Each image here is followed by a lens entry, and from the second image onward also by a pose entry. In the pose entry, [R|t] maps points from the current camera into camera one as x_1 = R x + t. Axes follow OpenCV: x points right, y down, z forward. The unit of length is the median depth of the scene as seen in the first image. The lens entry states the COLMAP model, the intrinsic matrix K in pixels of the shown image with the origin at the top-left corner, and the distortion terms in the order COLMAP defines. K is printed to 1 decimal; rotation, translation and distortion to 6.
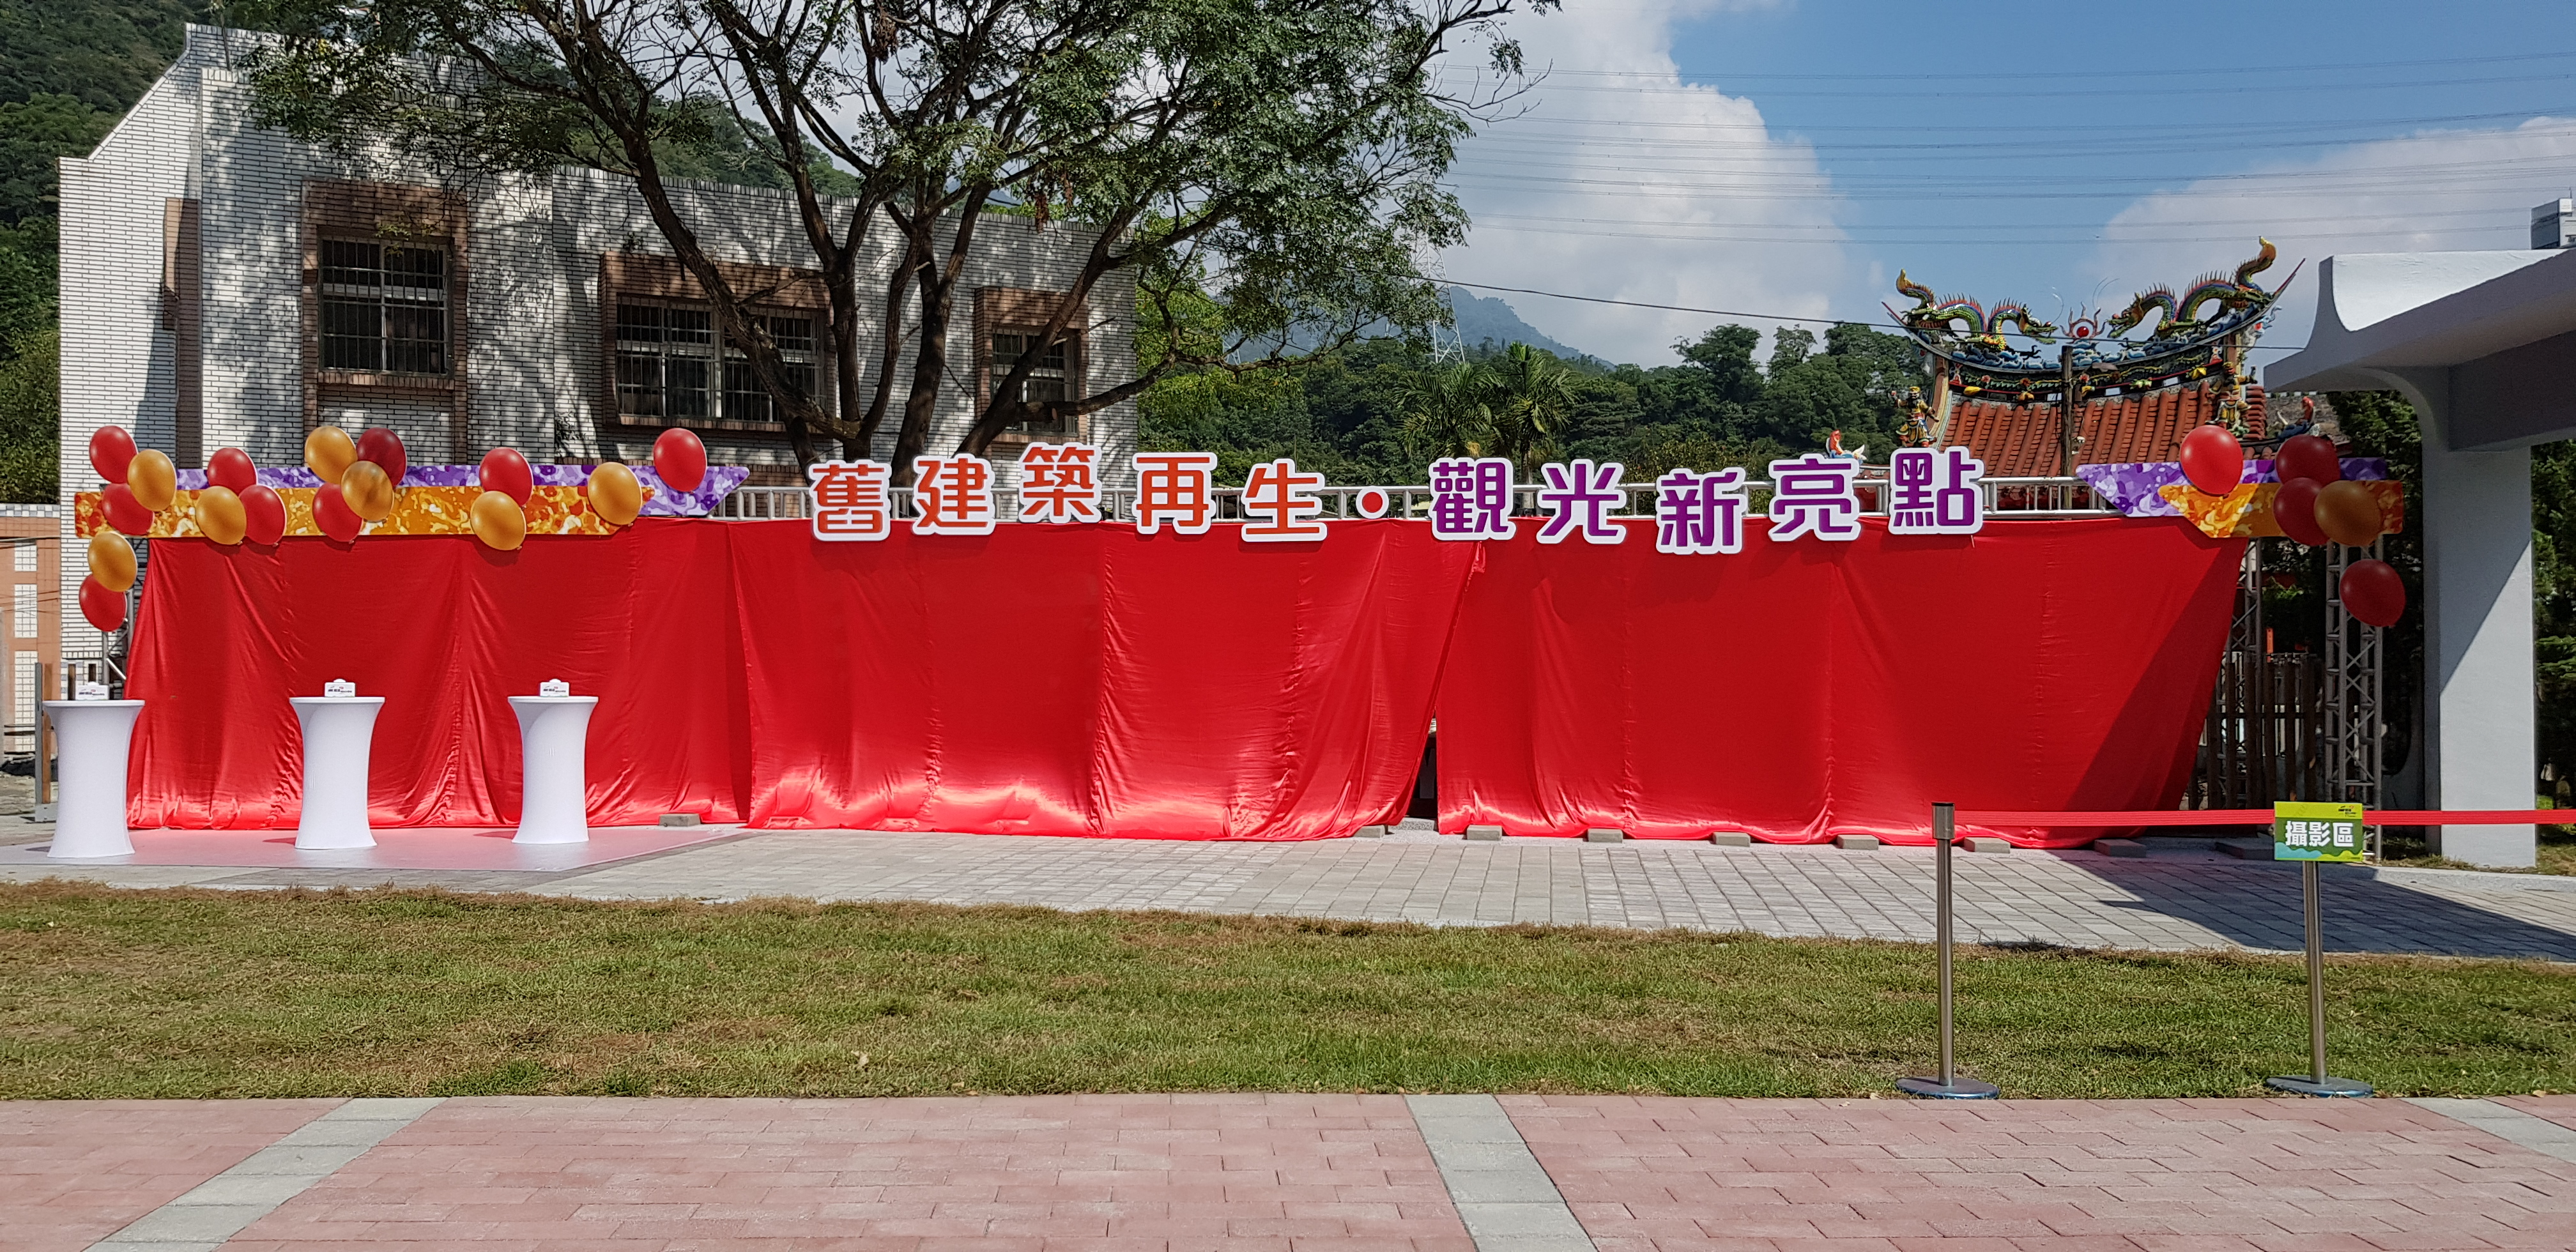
lens RADIAL K [[2004.5, 0, 1290.4], [0, 2004.5, 675.7], [0, 0, 1]] dist [0.109787, -0.199766]
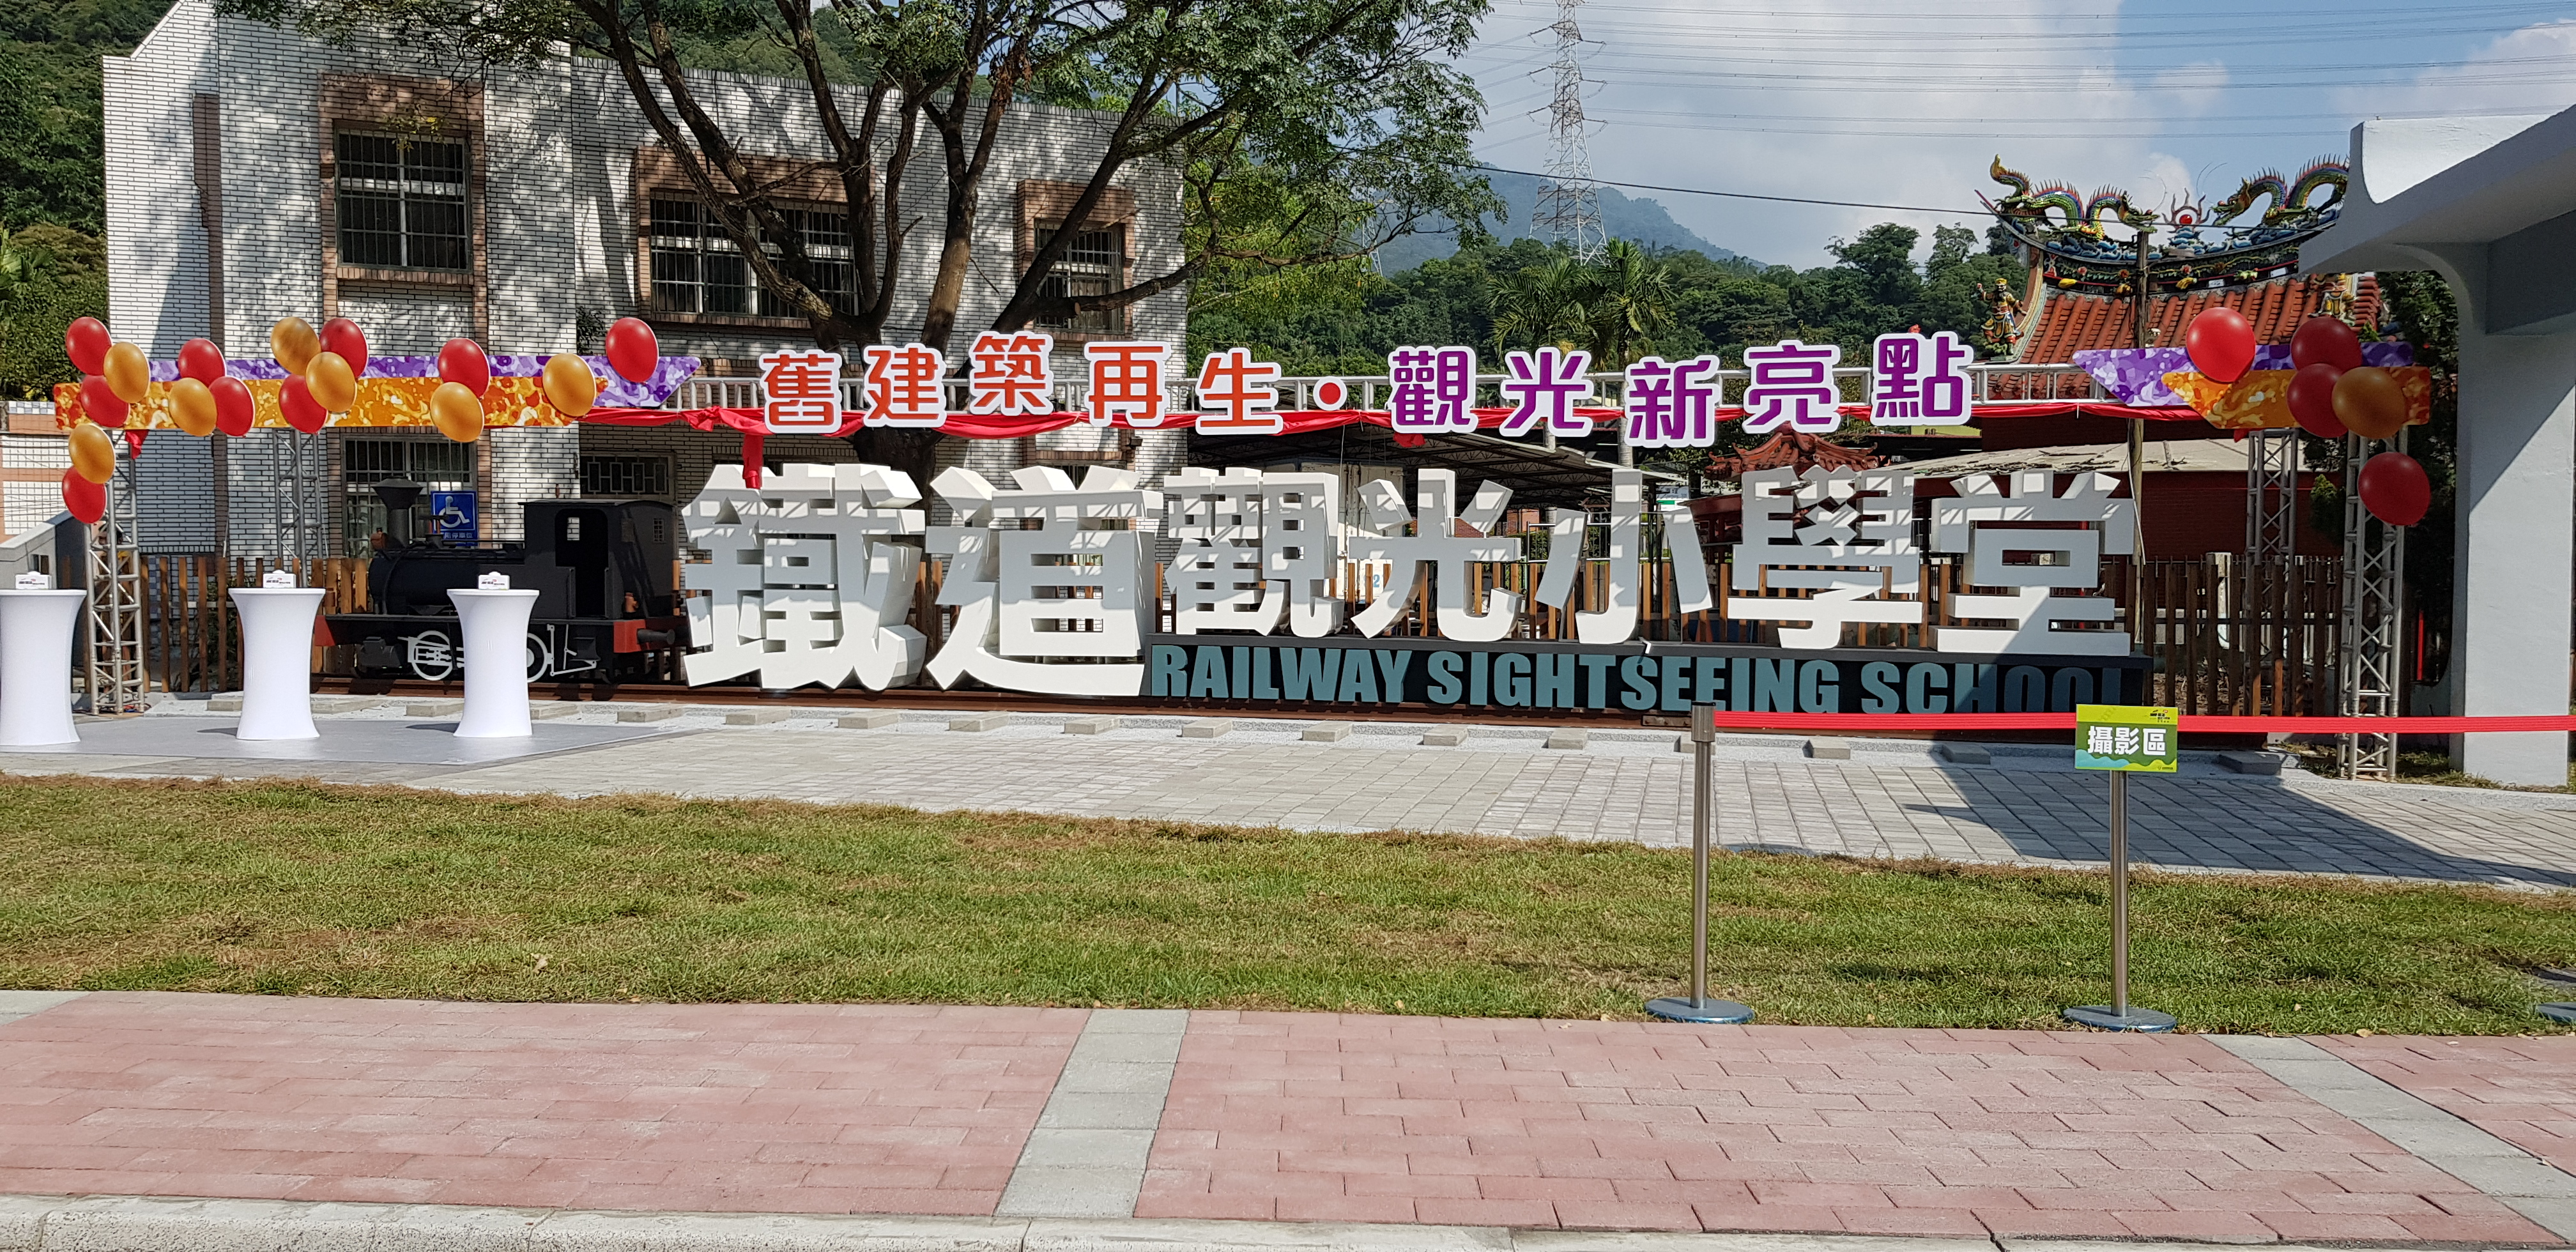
lens RADIAL K [[2004.5, 0, 1290.4], [0, 2004.5, 675.7], [0, 0, 1]] dist [0.109787, -0.199766]
pose [[0.997633, 0.008877, -0.068190, 0.088267], [-0.005753, 0.998931, 0.045864, 0.004459], [0.068524, -0.045363, 0.996618, 0.035692]]
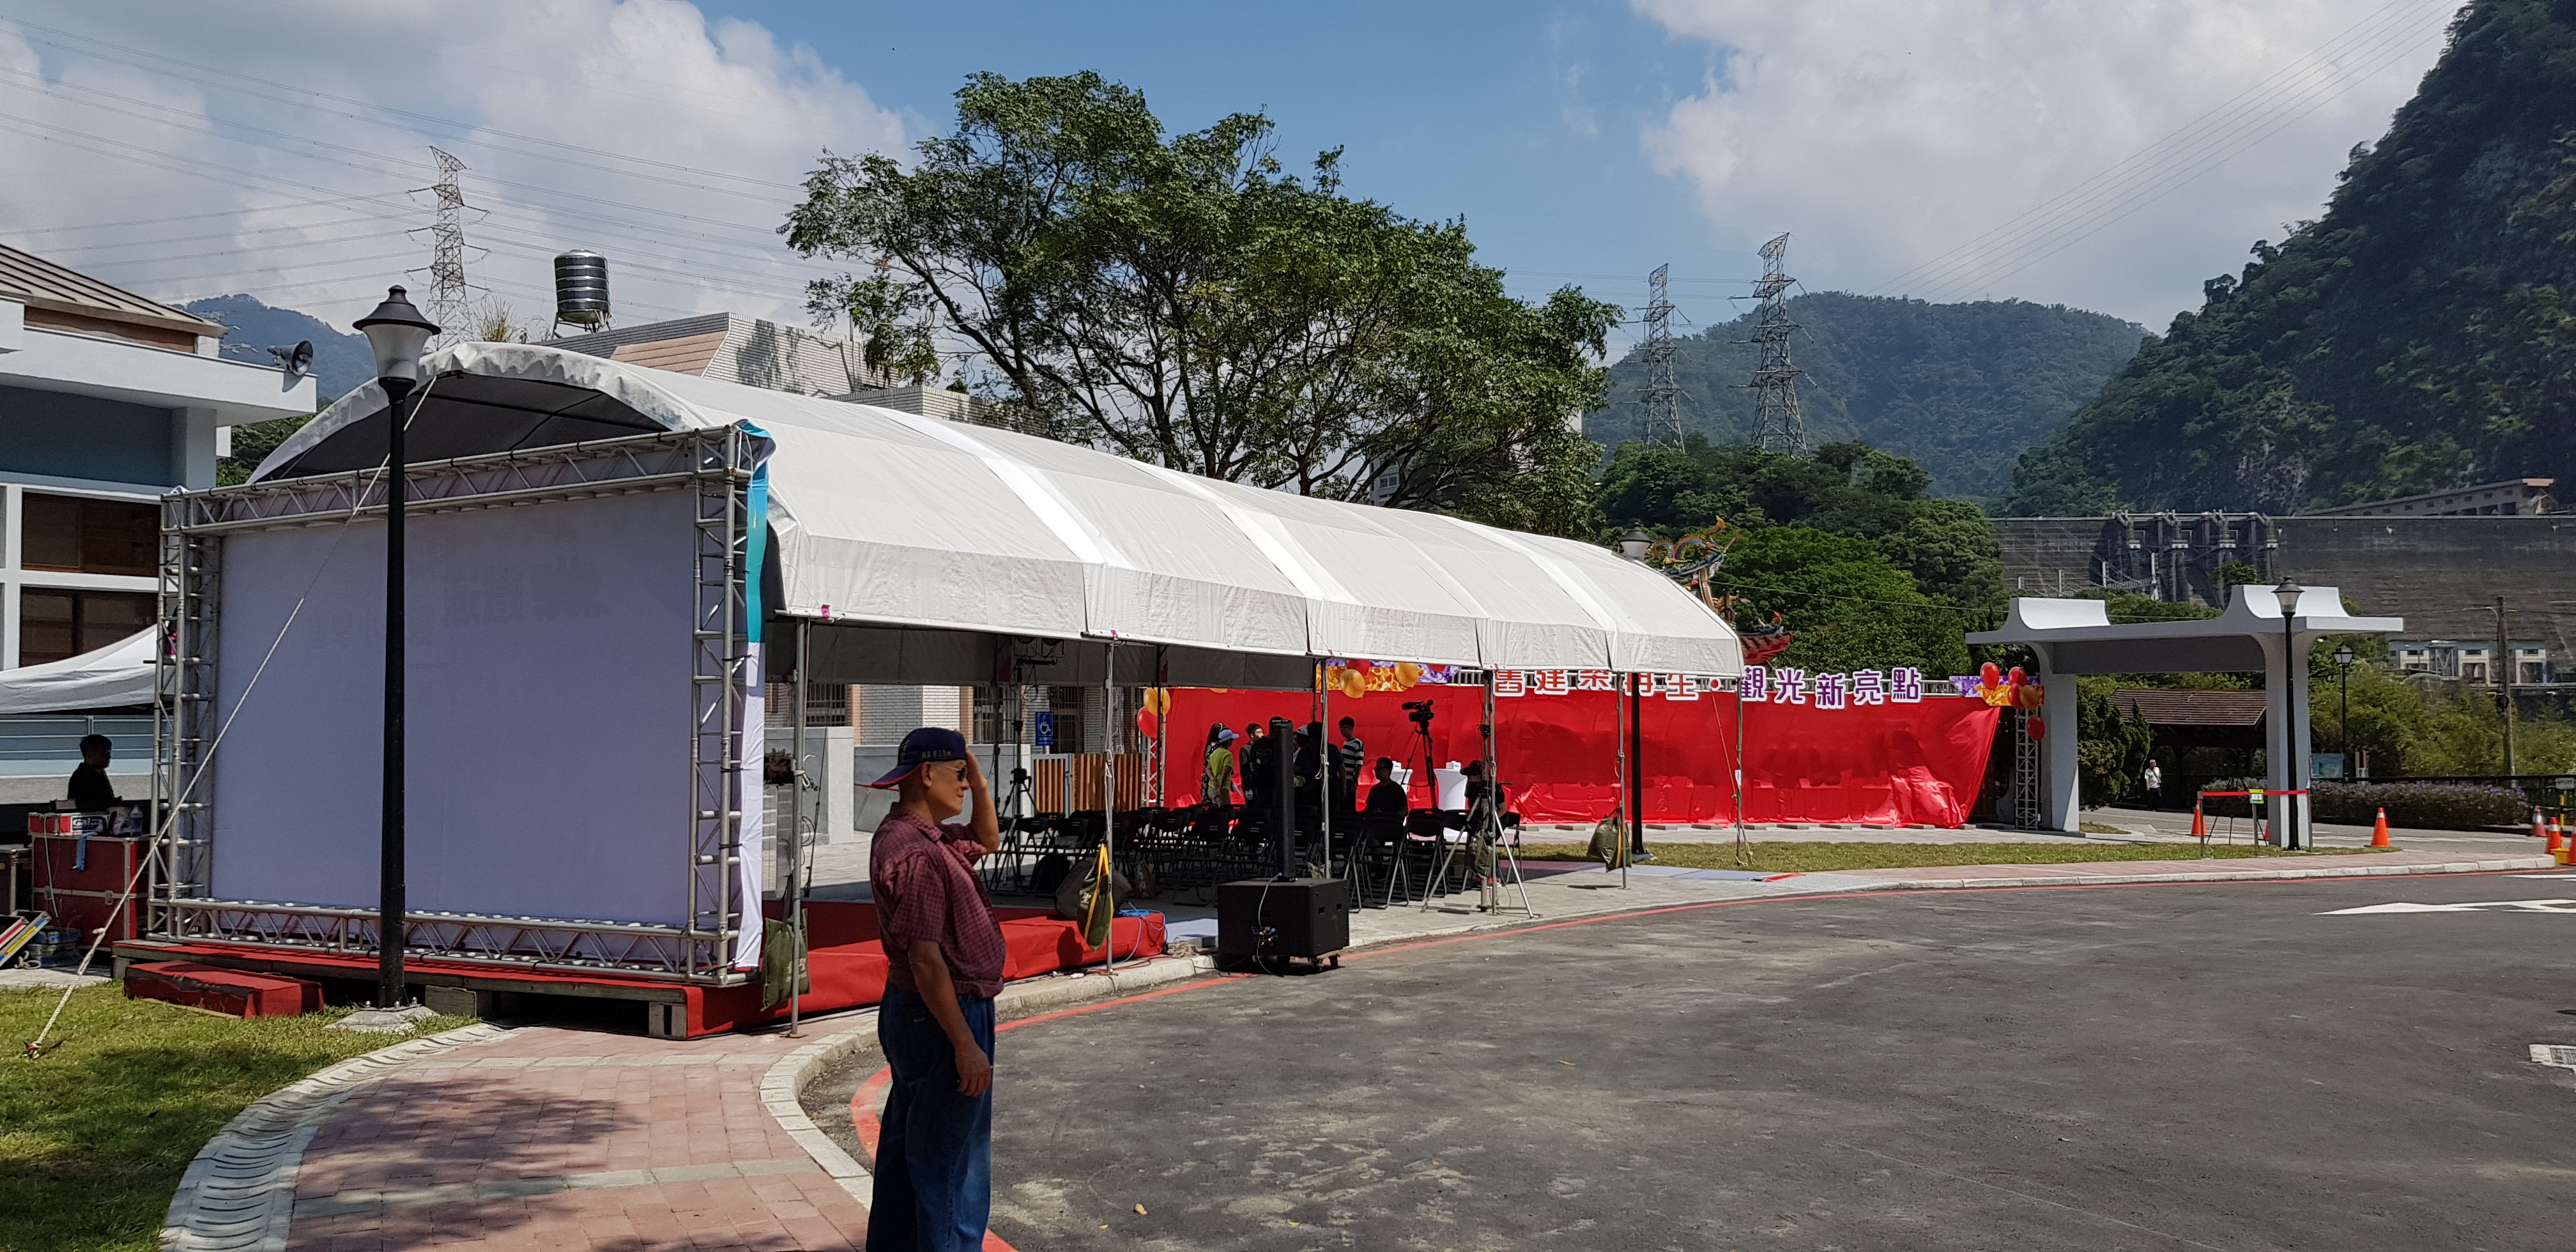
lens RADIAL K [[2004.5, 0, 1290.4], [0, 2004.5, 675.7], [0, 0, 1]] dist [0.109787, -0.199766]
pose [[0.864034, 0.021343, 0.502982, -1.524958], [0.011146, 0.998045, -0.061497, 0.040108], [-0.503311, 0.058742, 0.862107, -0.733394]]
